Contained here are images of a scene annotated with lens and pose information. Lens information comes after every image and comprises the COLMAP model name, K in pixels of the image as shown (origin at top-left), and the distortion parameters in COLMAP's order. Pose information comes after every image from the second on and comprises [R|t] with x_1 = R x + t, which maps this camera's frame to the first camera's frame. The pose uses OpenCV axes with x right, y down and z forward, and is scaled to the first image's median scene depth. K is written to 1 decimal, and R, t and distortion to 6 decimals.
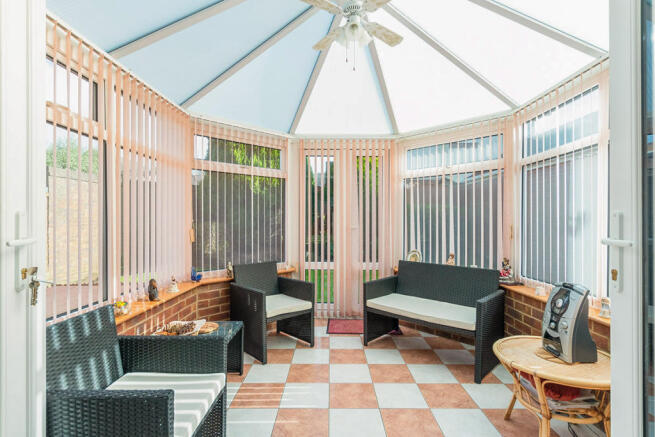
lens RADIAL K [[328.9, 0, 327.6], [0, 328.9, 220.7], [0, 0, 1]] dist [-0.000050, -0.000002]
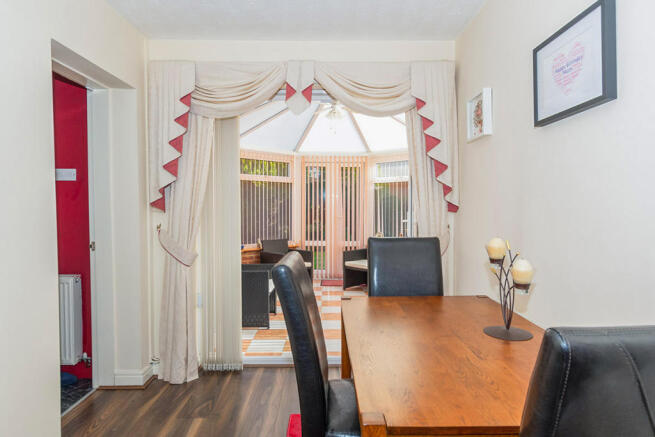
lens RADIAL K [[397.2, 0, 326.9], [0, 397.2, 214.7], [0, 0, 1]] dist [-0.000277, -0.000002]
pose [[0.999935, 0.000680, 0.011344, 0.005649], [-0.000822, 0.999922, 0.012491, -0.010541], [-0.011334, -0.012500, 0.999858, -0.754424]]
